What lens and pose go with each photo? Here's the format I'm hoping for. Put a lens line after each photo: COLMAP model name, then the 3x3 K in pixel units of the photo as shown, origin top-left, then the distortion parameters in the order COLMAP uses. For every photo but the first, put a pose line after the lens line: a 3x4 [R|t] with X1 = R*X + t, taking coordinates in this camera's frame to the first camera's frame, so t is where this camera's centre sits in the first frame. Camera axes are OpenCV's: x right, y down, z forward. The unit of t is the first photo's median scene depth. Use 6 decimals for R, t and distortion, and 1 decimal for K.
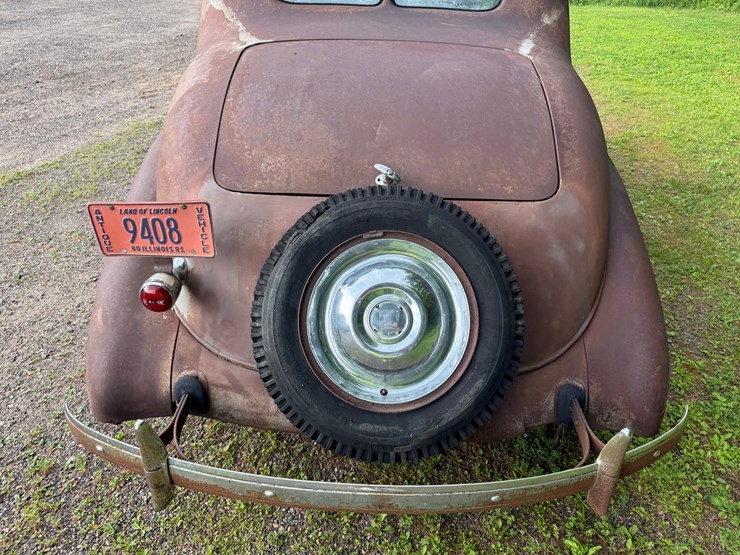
lens RADIAL K [[566.8, 0, 373.7], [0, 566.8, 277.9], [0, 0, 1]] dist [0.024812, -0.034981]
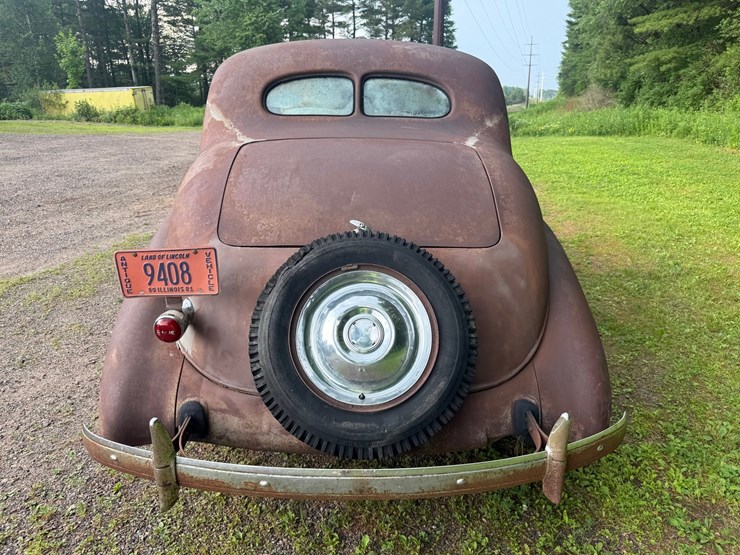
lens RADIAL K [[565.9, 0, 367.9], [0, 565.9, 274.8], [0, 0, 1]] dist [0.032841, -0.050434]
pose [[0.999335, -0.026769, 0.024747, 0.006499], [0.031501, 0.975745, -0.216633, 0.162065], [-0.018348, 0.217269, 0.975939, -0.157075]]
